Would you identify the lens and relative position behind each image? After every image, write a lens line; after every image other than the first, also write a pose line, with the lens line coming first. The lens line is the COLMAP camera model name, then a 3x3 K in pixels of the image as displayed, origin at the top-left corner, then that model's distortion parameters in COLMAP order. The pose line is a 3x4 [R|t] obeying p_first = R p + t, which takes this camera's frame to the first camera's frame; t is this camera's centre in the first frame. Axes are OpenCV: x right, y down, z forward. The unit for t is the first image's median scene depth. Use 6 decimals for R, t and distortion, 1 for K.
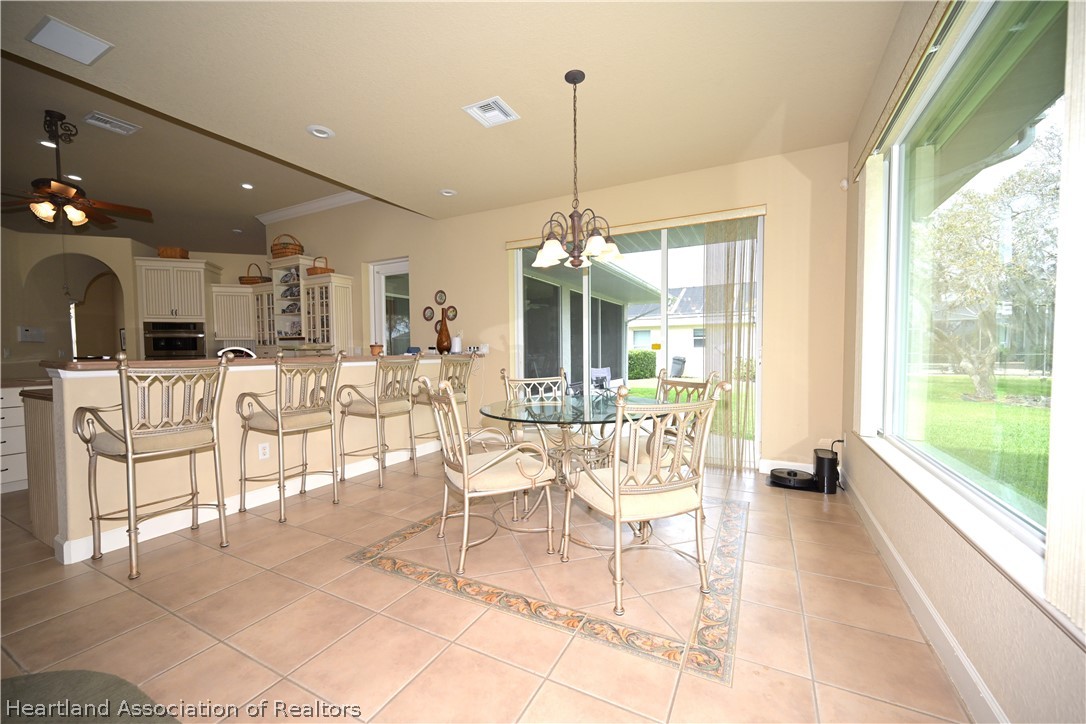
lens RADIAL K [[424.9, 0, 543.5], [0, 424.9, 368.3], [0, 0, 1]] dist [-0.001169, -0.000104]
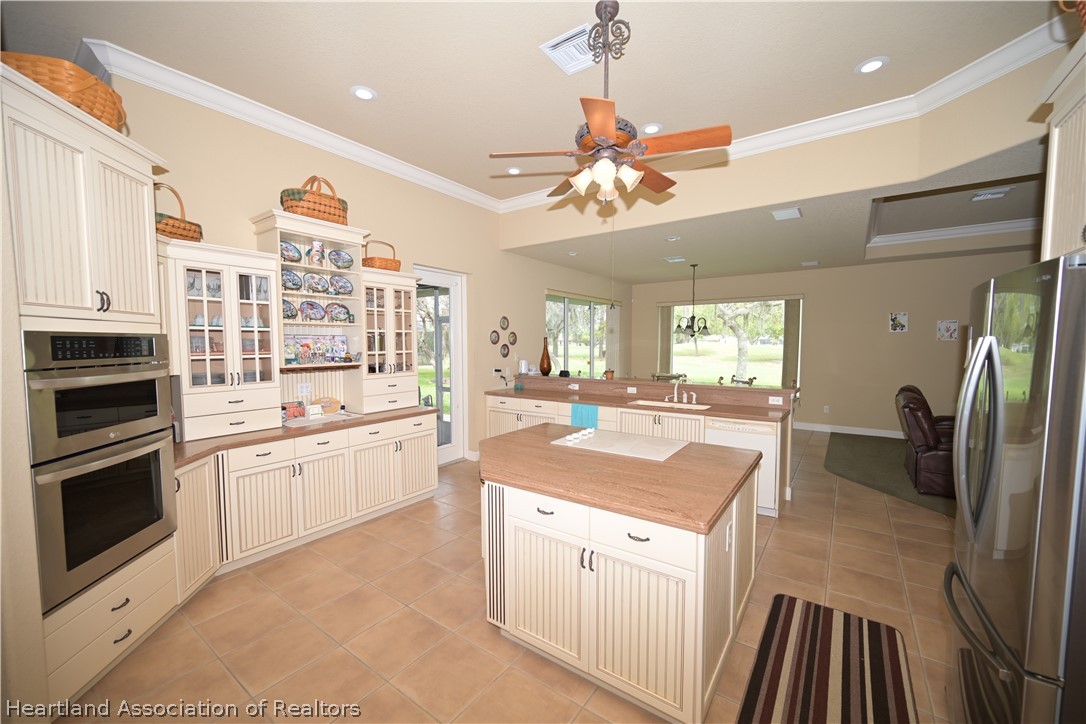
lens RADIAL K [[424.9, 0, 543.5], [0, 424.9, 368.3], [0, 0, 1]] dist [-0.001169, -0.000104]
pose [[0.144772, -0.051331, 0.988133, -1.137606], [0.039609, 0.998154, 0.046048, -0.086103], [-0.988672, 0.032472, 0.146538, 0.655043]]
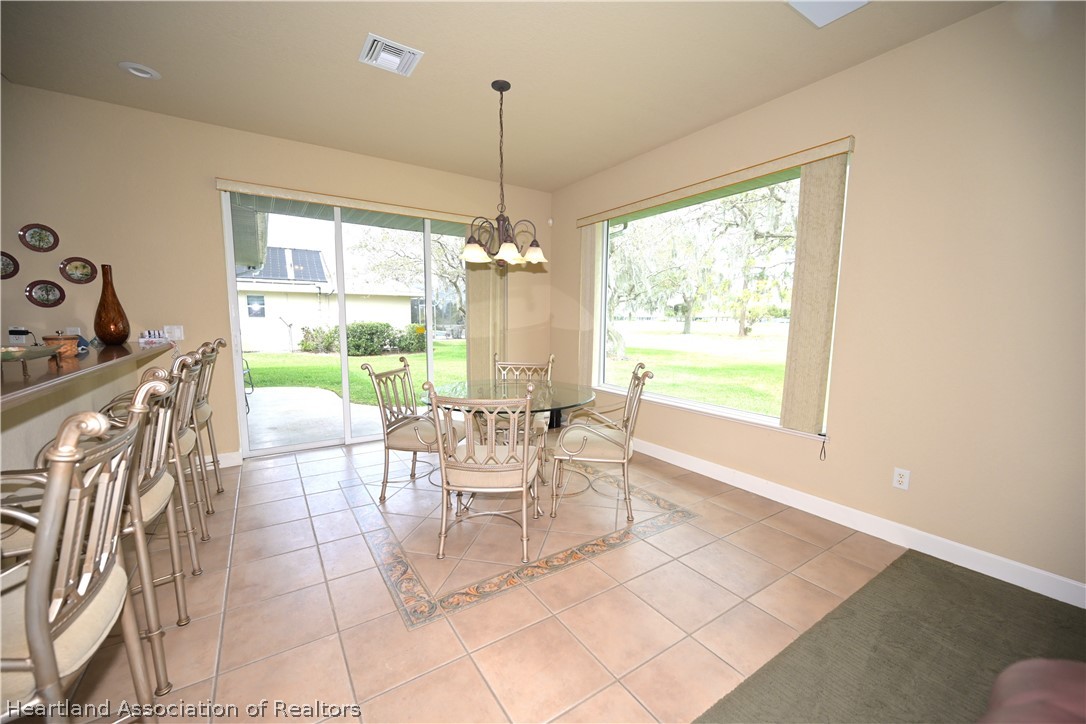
lens RADIAL K [[424.9, 0, 543.5], [0, 424.9, 368.3], [0, 0, 1]] dist [-0.001169, -0.000104]
pose [[0.483581, -0.089545, 0.870707, -0.364145], [0.021364, 0.995665, 0.090530, -0.032929], [-0.875039, -0.025177, 0.483397, 0.157854]]
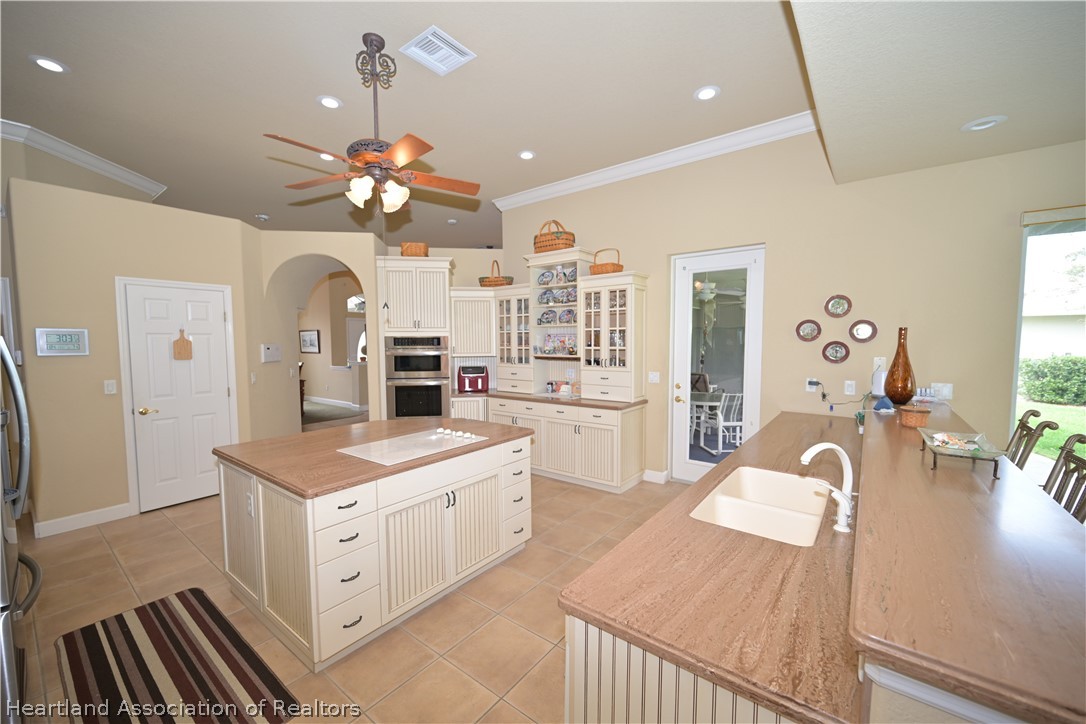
lens RADIAL K [[424.9, 0, 543.5], [0, 424.9, 368.3], [0, 0, 1]] dist [-0.001169, -0.000104]
pose [[0.984104, 0.017206, -0.176756, -0.495626], [-0.012415, 0.999526, 0.028179, -0.074649], [0.177157, -0.025536, 0.983851, 0.250993]]
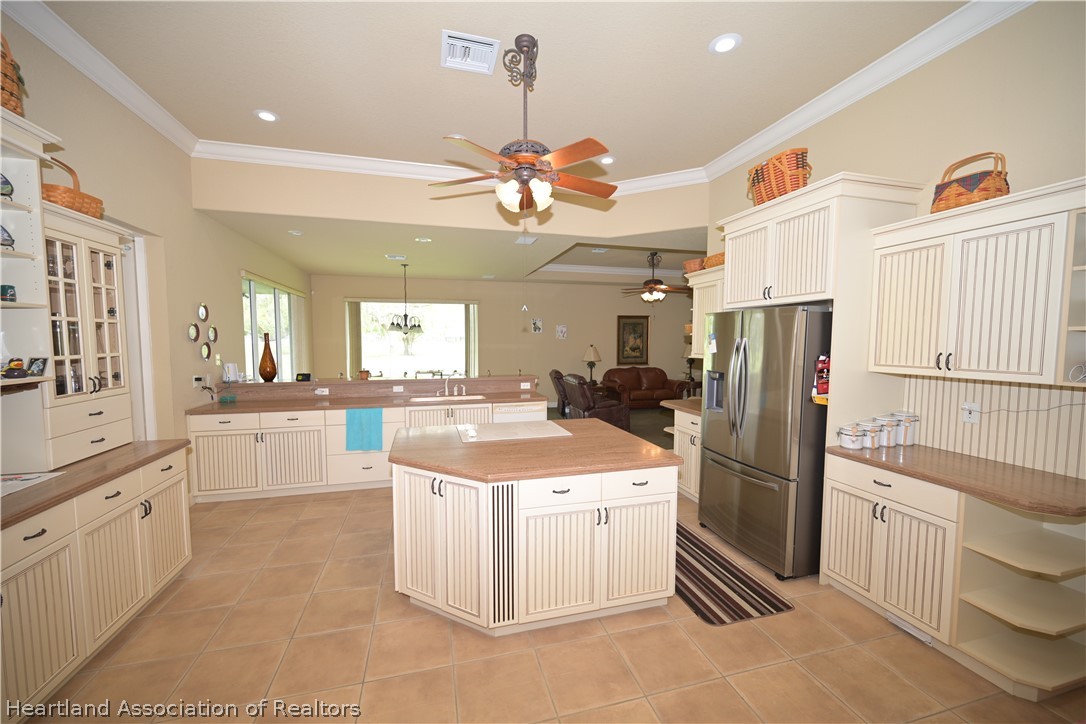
lens RADIAL K [[424.9, 0, 543.5], [0, 424.9, 368.3], [0, 0, 1]] dist [-0.001169, -0.000104]
pose [[-0.679920, -0.041638, 0.732103, -1.076206], [0.033810, 0.995545, 0.088022, -0.099027], [-0.732506, 0.084601, -0.675483, 0.943332]]
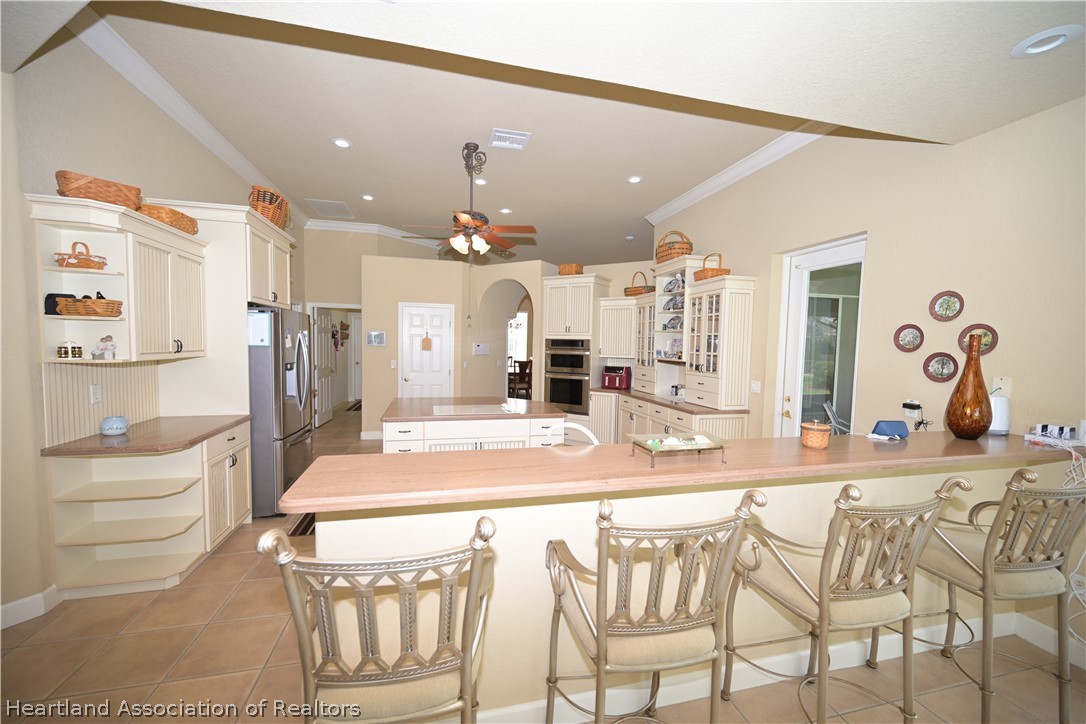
lens RADIAL K [[424.9, 0, 543.5], [0, 424.9, 368.3], [0, 0, 1]] dist [-0.001169, -0.000104]
pose [[0.663994, 0.068102, -0.744630, -0.160290], [-0.057557, 0.997544, 0.039909, -0.077973], [0.745519, 0.016359, 0.666284, 0.297283]]
